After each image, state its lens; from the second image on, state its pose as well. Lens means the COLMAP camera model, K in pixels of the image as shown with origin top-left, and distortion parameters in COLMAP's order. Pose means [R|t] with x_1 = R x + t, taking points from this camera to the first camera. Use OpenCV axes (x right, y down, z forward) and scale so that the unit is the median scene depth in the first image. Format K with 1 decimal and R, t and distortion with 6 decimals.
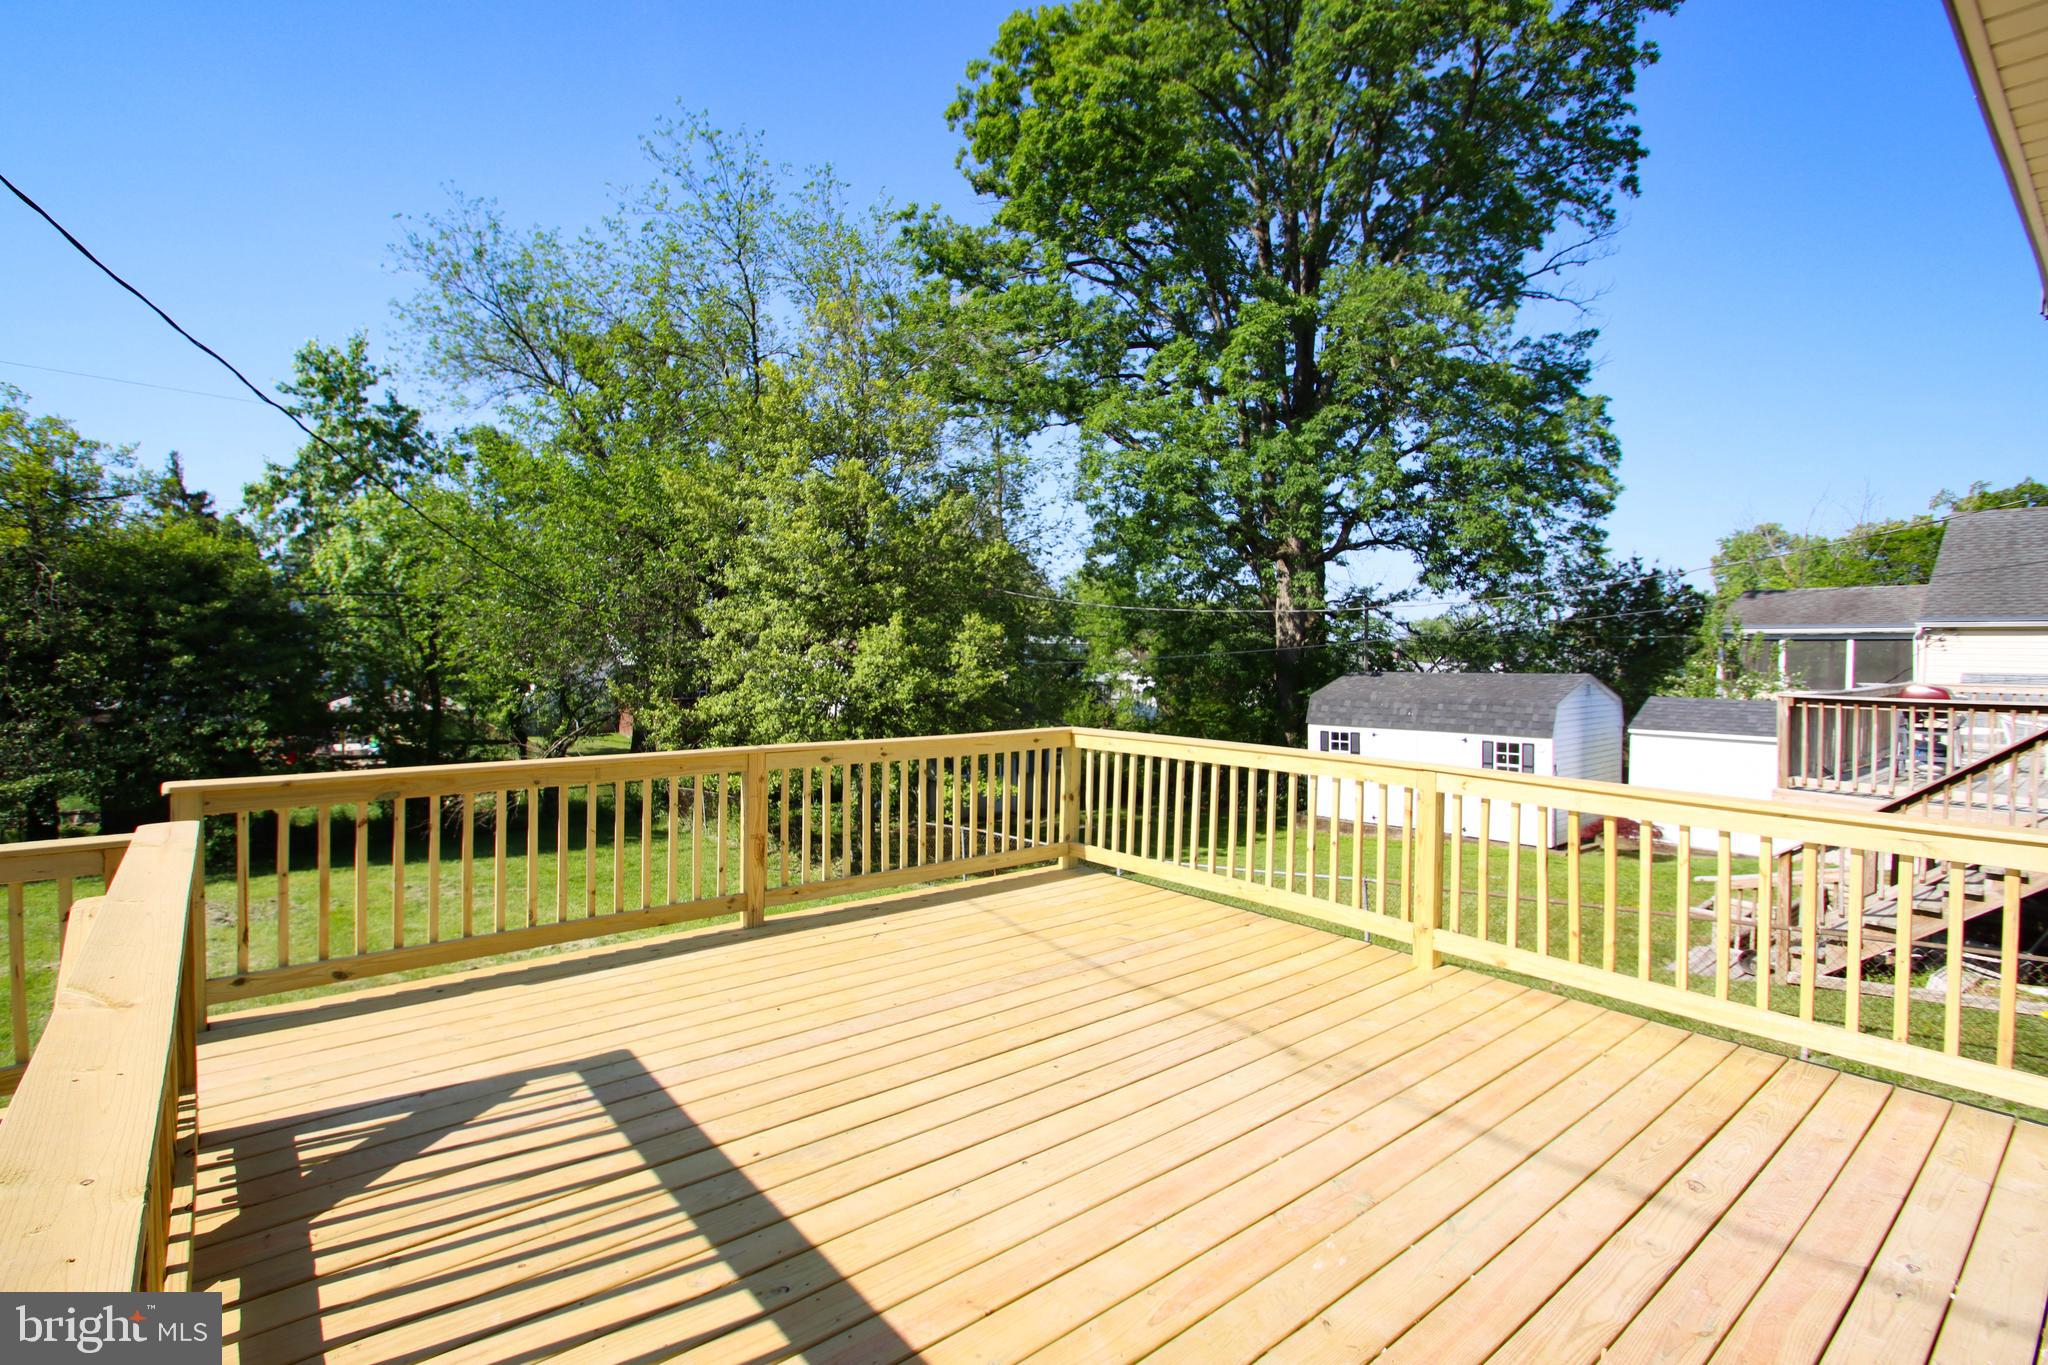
lens RADIAL K [[946.1, 0, 1019.0], [0, 946.1, 675.4], [0, 0, 1]] dist [-0.005603, -0.004015]
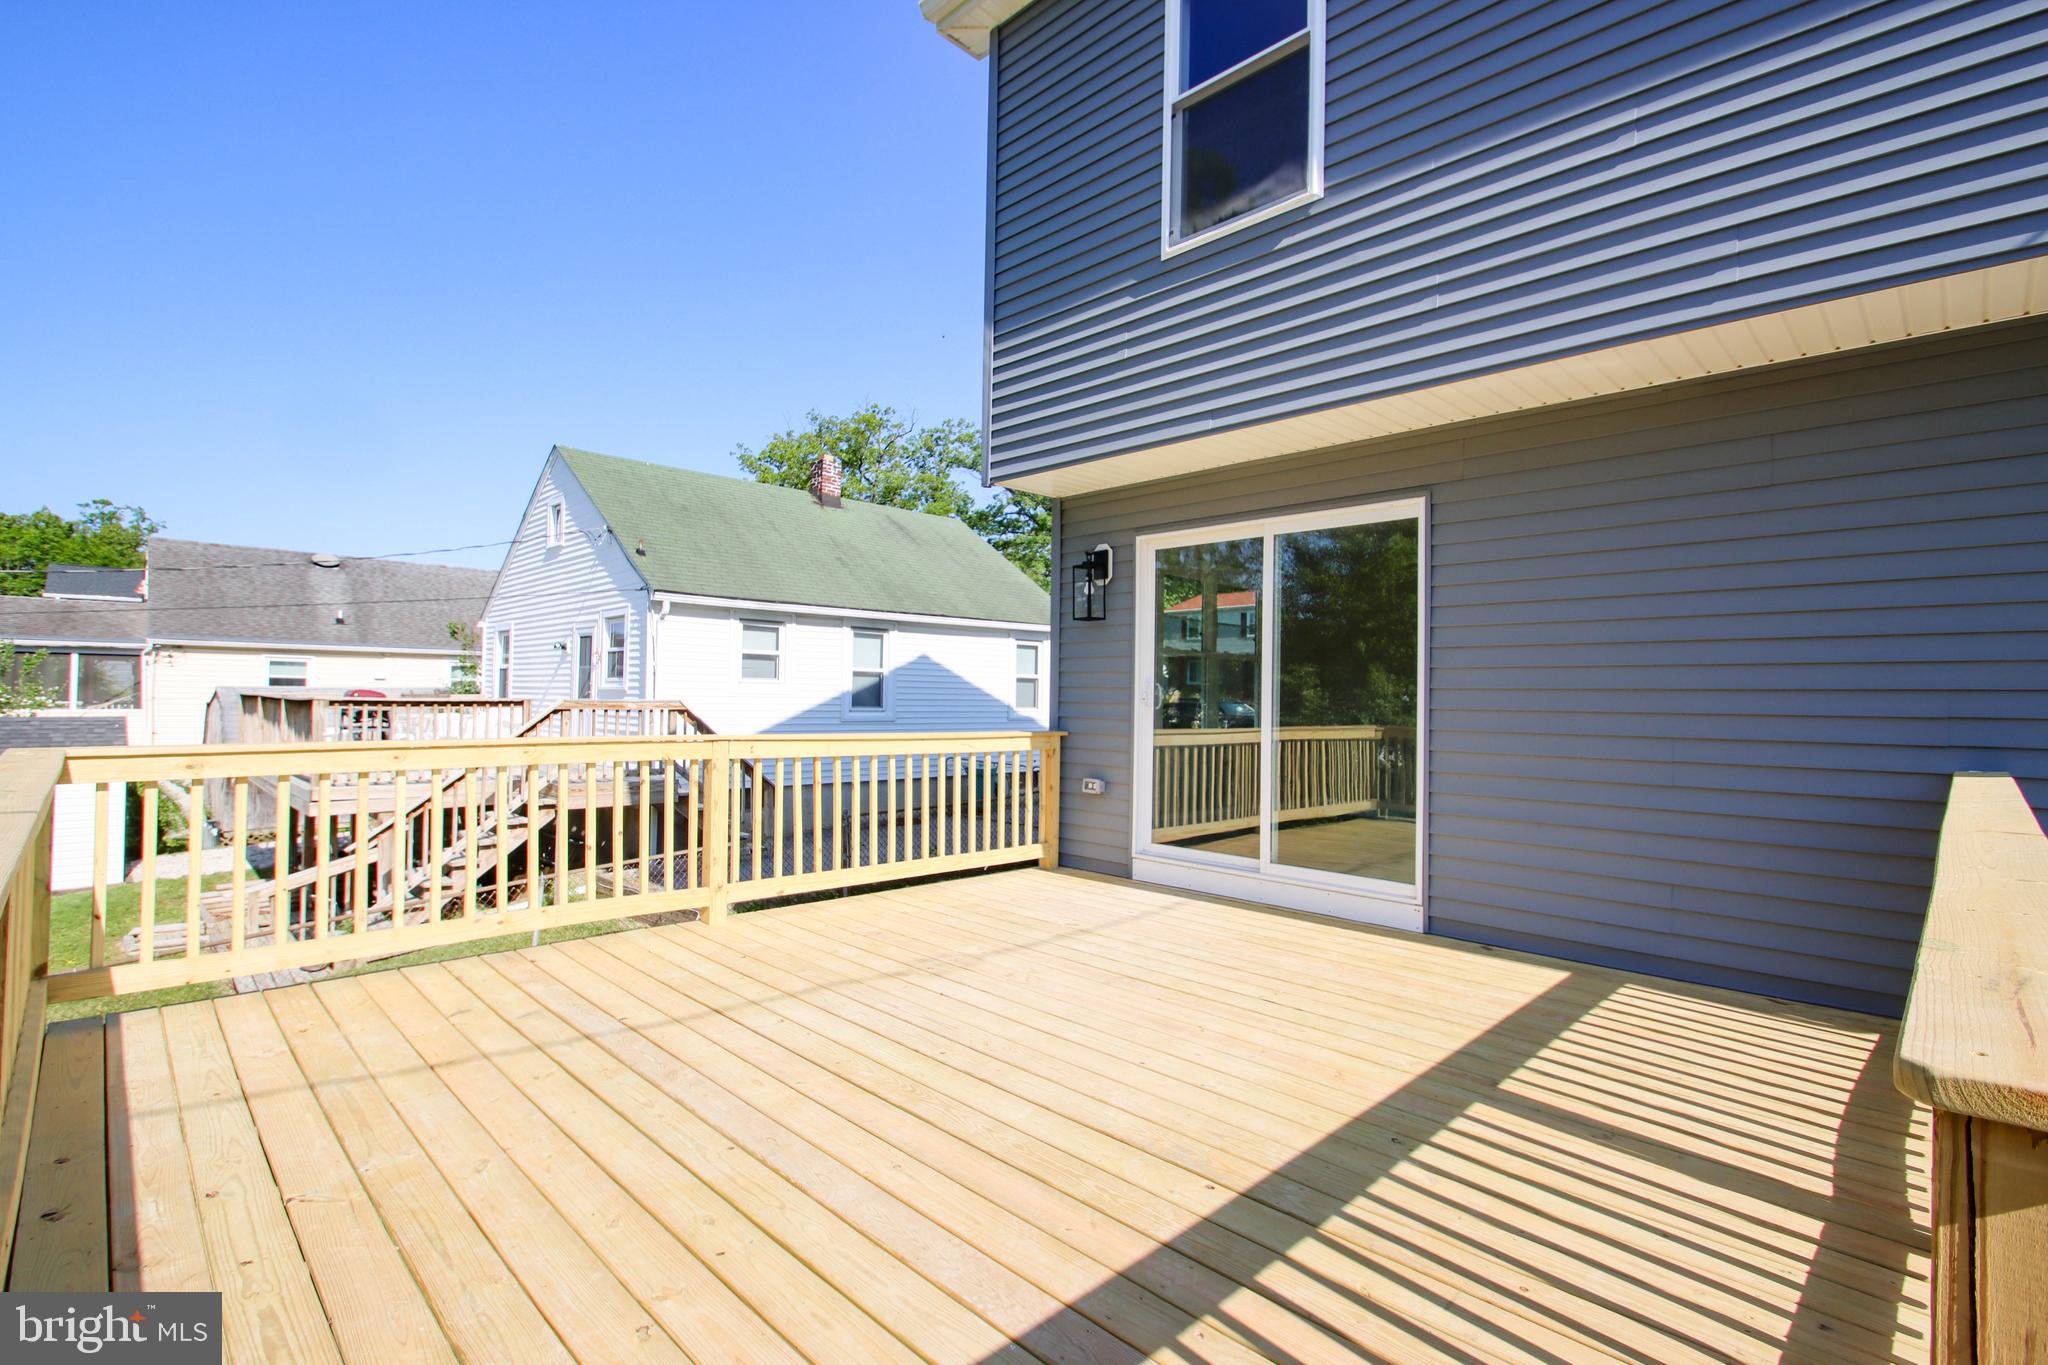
lens RADIAL K [[946.1, 0, 1007.8], [0, 946.1, 687.4], [0, 0, 1]] dist [-0.005603, -0.004015]
pose [[-0.079196, -0.002015, 0.996857, -0.480365], [0.017484, 0.999841, 0.003410, 0.033077], [-0.996706, 0.017699, -0.079149, 0.550581]]
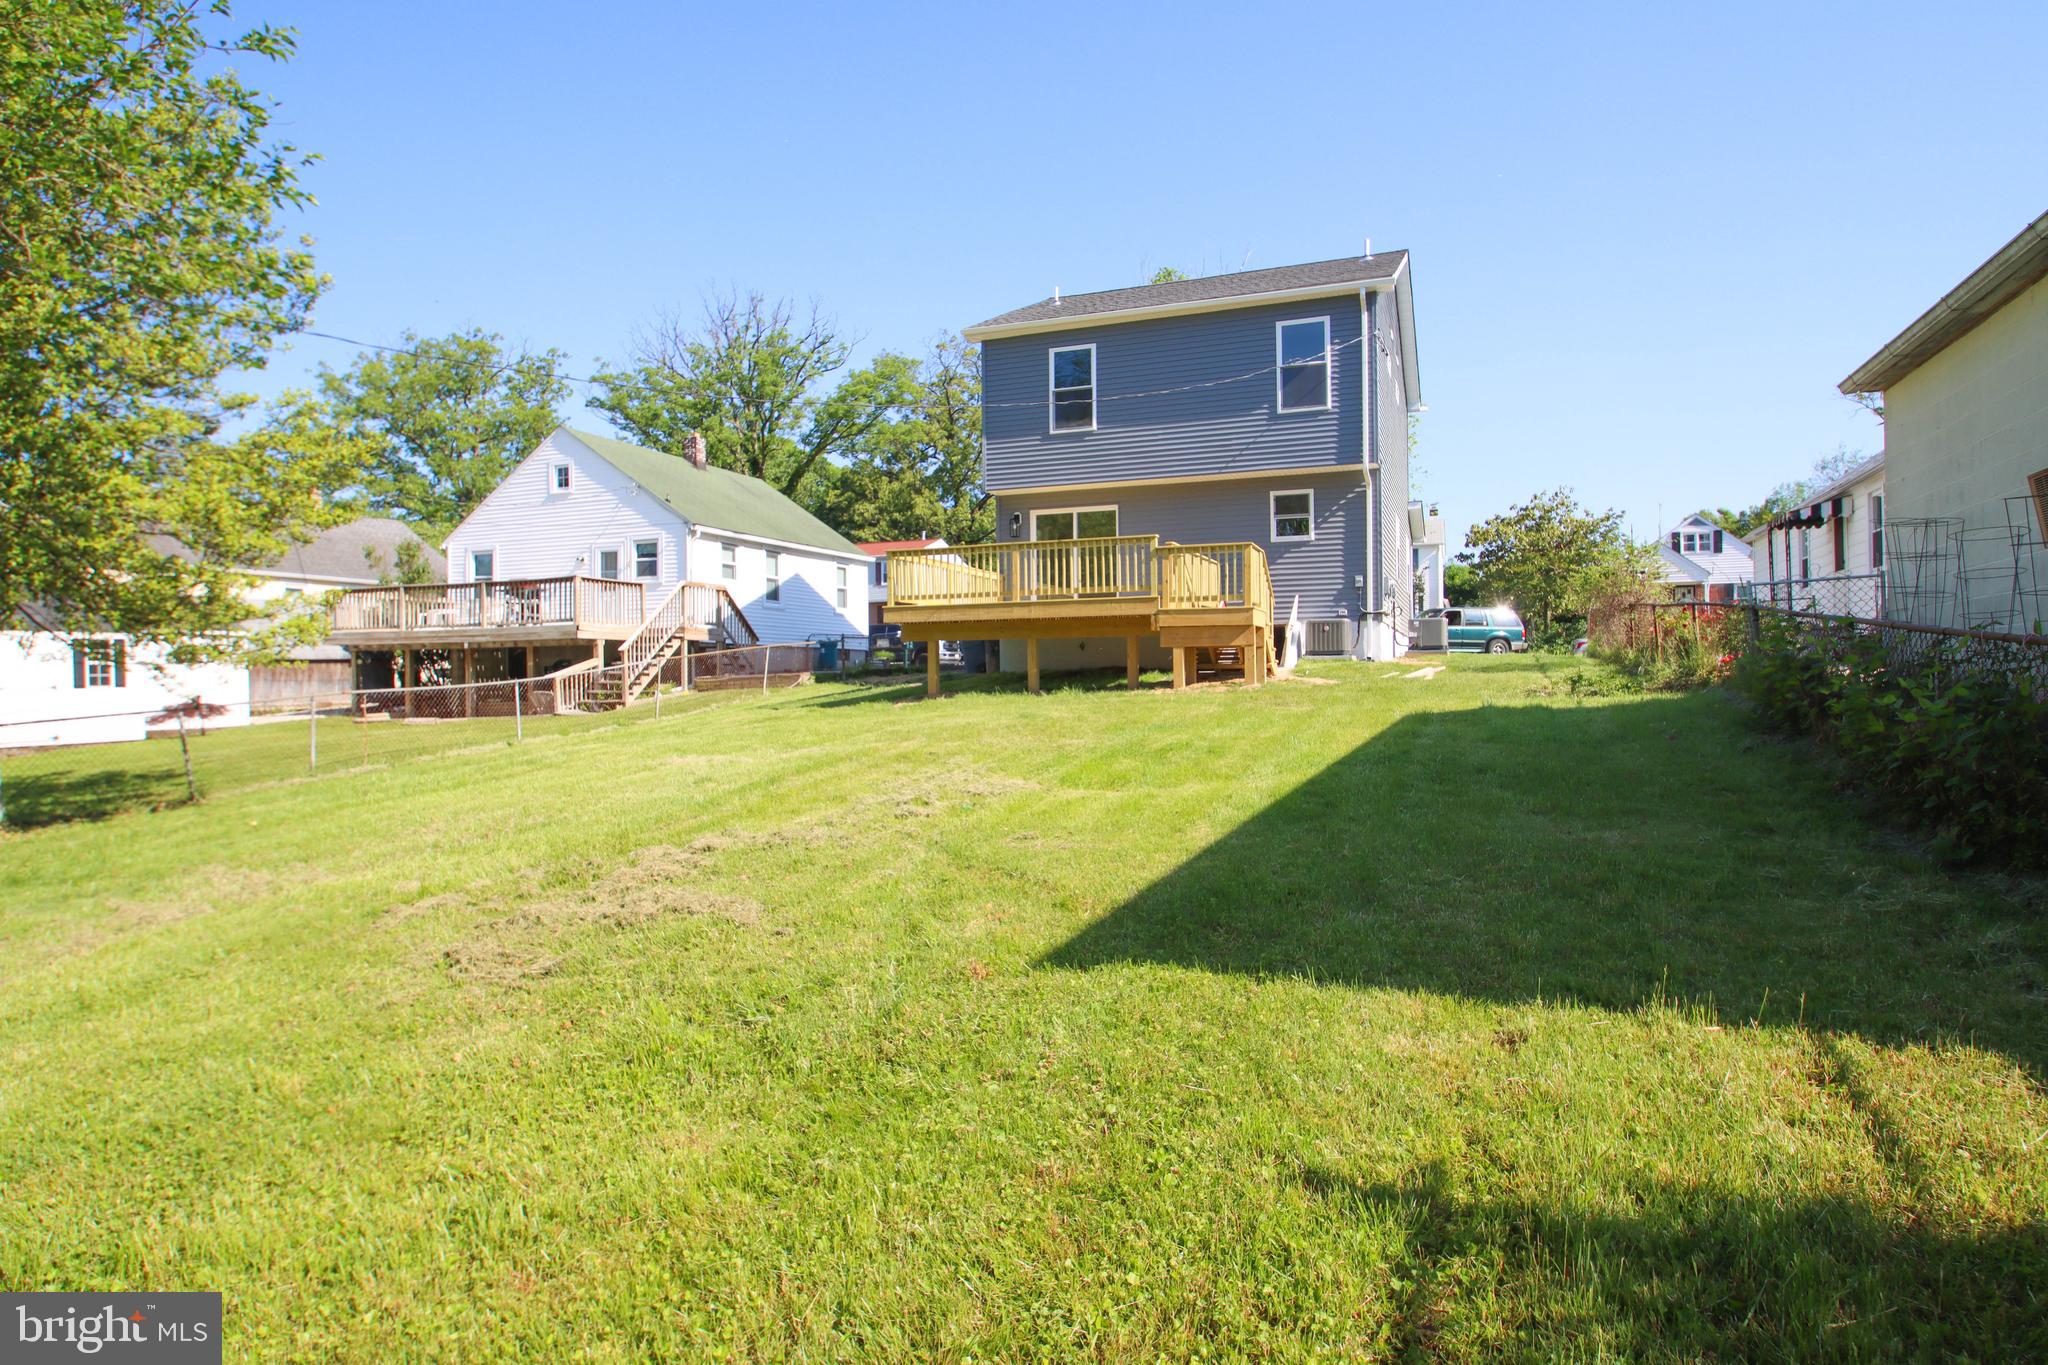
lens RADIAL K [[1243.1, 0, 1025.2], [0, 1243.1, 680.1], [0, 0, 1]] dist [-0.002359, -0.000069]
pose [[-0.499364, 0.002117, 0.866390, -1.650849], [0.037614, 0.999107, 0.019239, 0.181988], [-0.865576, 0.042196, -0.498997, 1.405110]]
